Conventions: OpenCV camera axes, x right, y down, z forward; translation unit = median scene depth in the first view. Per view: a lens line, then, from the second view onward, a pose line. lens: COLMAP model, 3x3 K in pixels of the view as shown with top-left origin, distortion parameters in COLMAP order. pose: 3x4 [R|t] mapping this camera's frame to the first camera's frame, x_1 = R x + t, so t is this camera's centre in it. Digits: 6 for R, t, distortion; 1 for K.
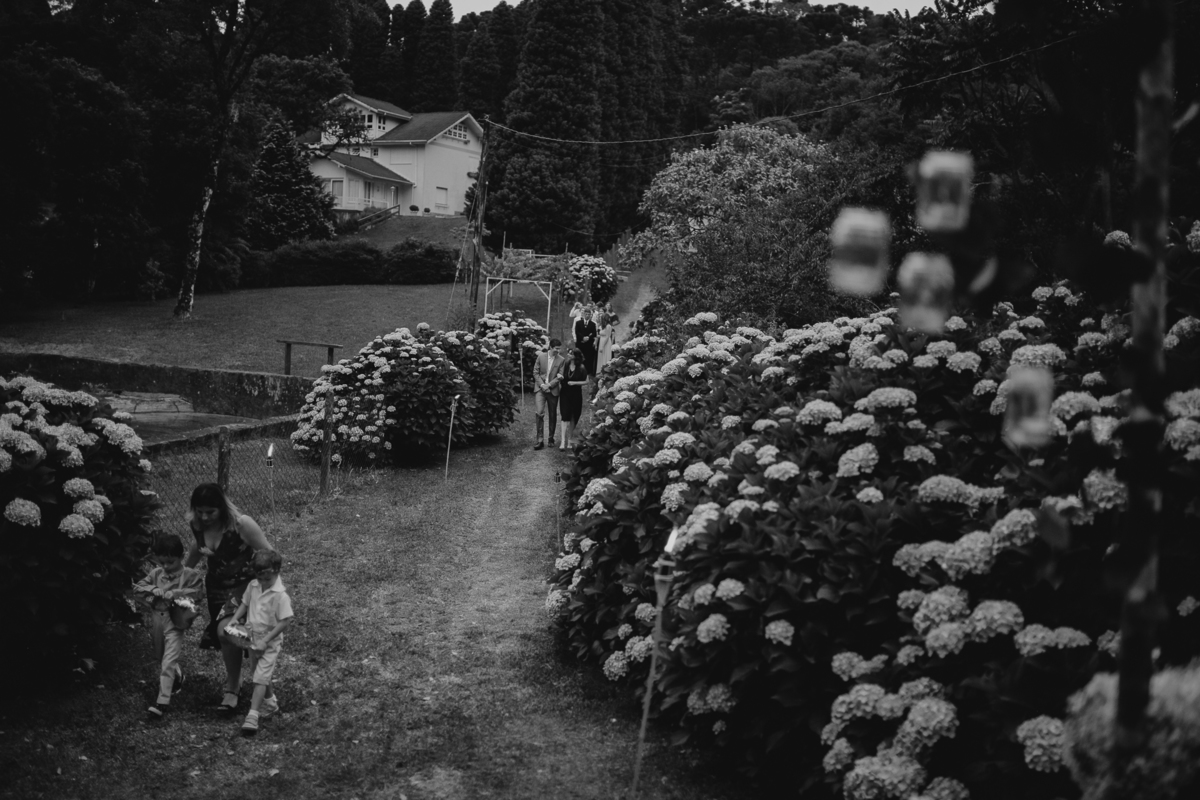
lens RADIAL K [[1139.4, 0, 600.8], [0, 1139.4, 394.8], [0, 0, 1]] dist [-0.065003, 0.098758]
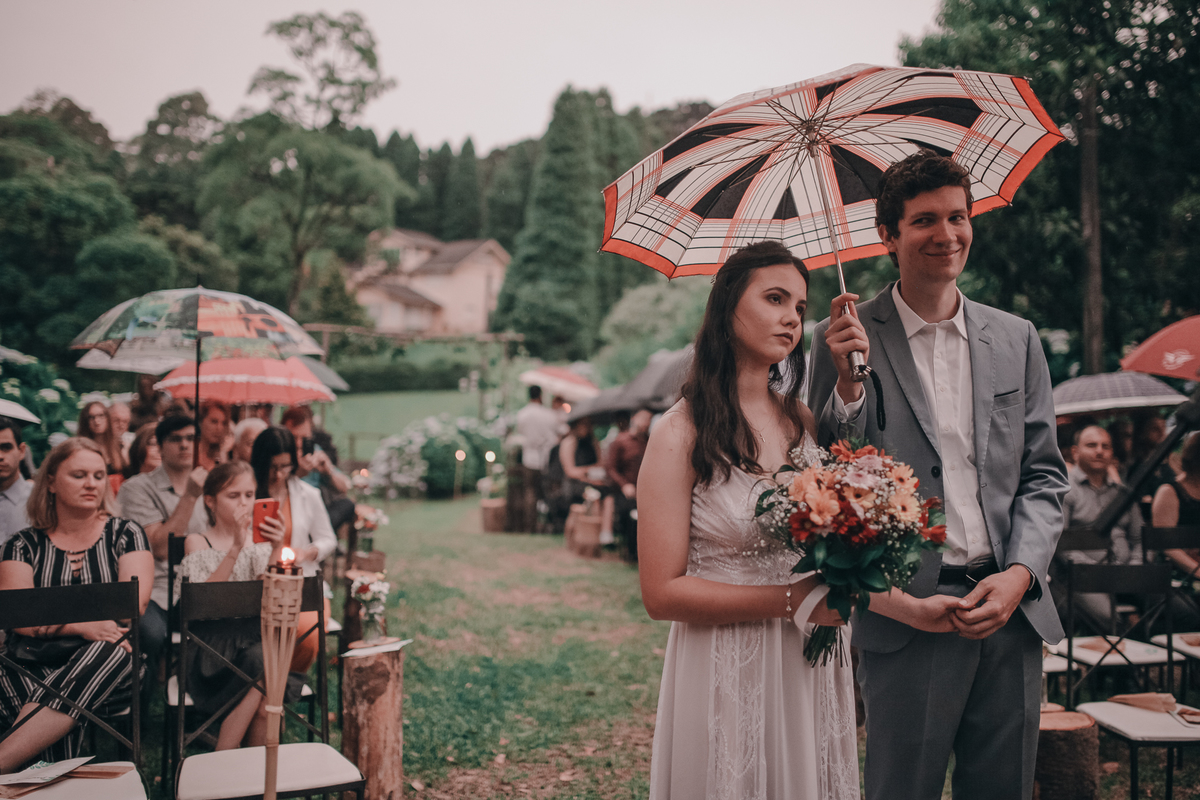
lens RADIAL K [[1139.4, 0, 600.8], [0, 1139.4, 394.8], [0, 0, 1]] dist [-0.065003, 0.098758]
pose [[0.998977, -0.031750, -0.032204, 0.045347], [0.028730, 0.995505, -0.090248, 0.023016], [0.034925, 0.089230, 0.995399, -0.228316]]
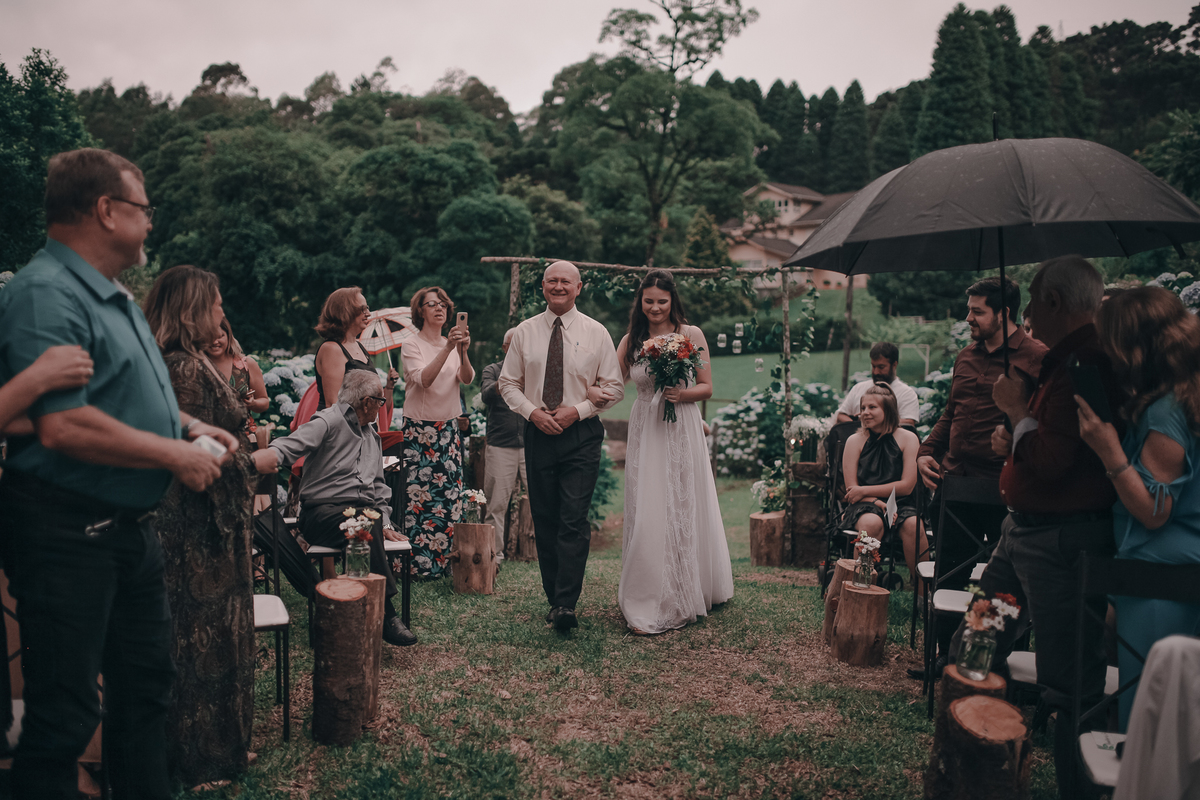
lens RADIAL K [[1139.4, 0, 600.8], [0, 1139.4, 394.8], [0, 0, 1]] dist [-0.065003, 0.098758]
pose [[0.929808, -0.021683, -0.367405, 0.052472], [-0.000574, 0.998176, -0.060361, 0.015332], [0.368044, 0.056335, 0.928100, -0.140155]]
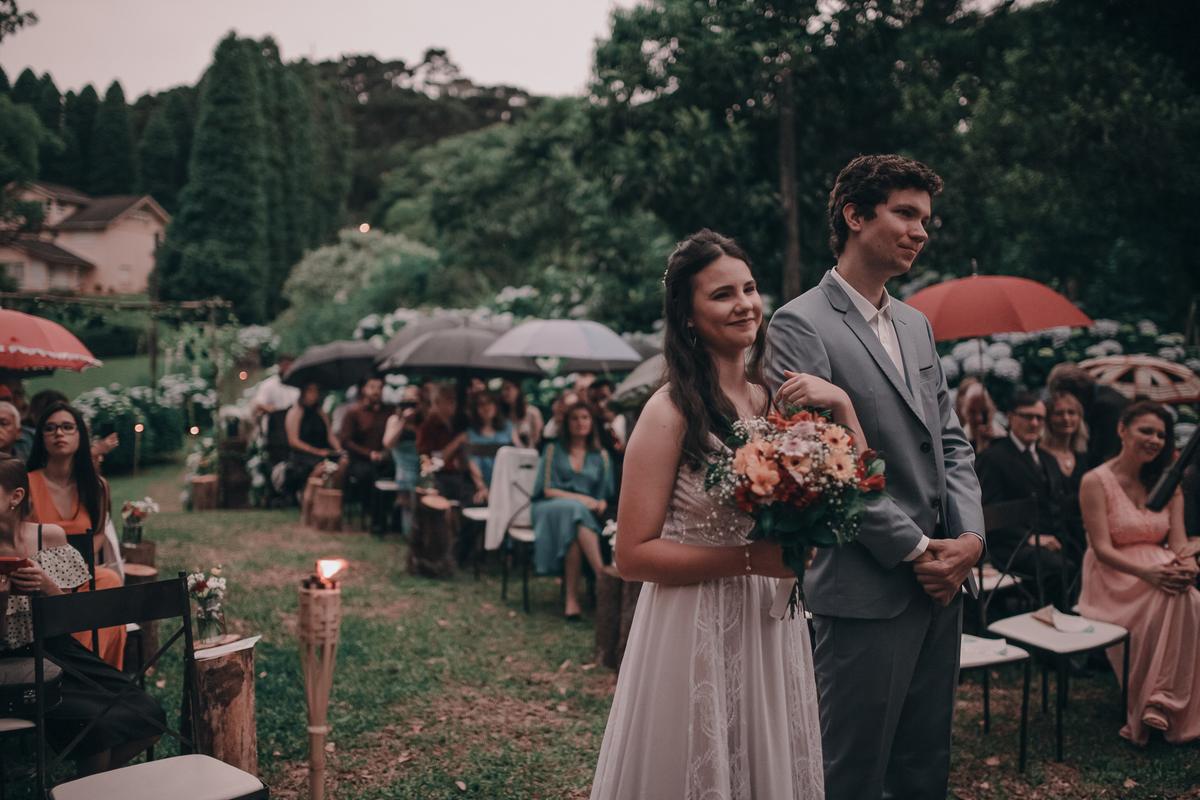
lens RADIAL K [[1136.5, 0, 614.1], [0, 1136.5, 414.3], [0, 0, 1]] dist [-0.081405, 0.058360]
pose [[0.963194, -0.060887, 0.261822, 0.033475], [0.069368, 0.997320, -0.023265, 0.021341], [-0.259704, 0.040570, 0.964836, -0.226957]]
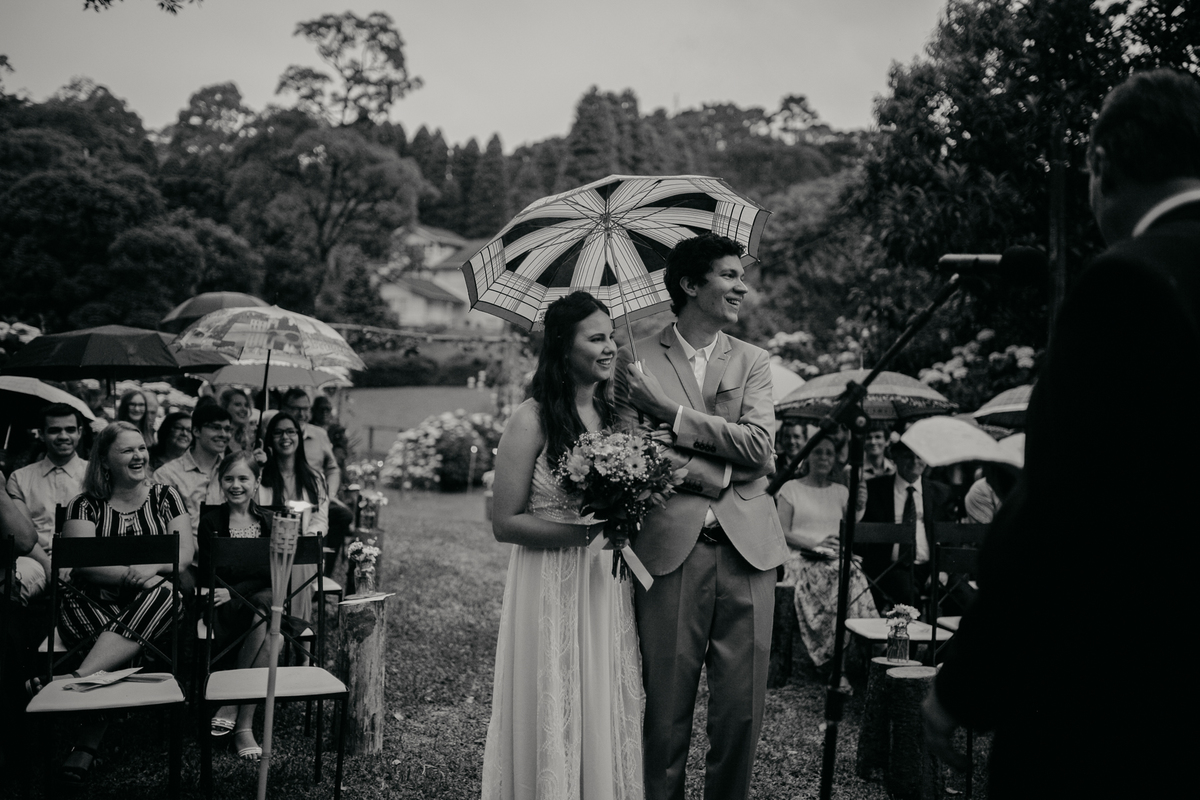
lens RADIAL K [[1136.7, 0, 604.2], [0, 1136.7, 398.7], [0, 0, 1]] dist [-0.067384, 0.090368]
pose [[0.998841, -0.005008, -0.047872, 0.051577], [0.000875, 0.996297, -0.085970, 0.024185], [0.048126, 0.085829, 0.995147, -0.245318]]
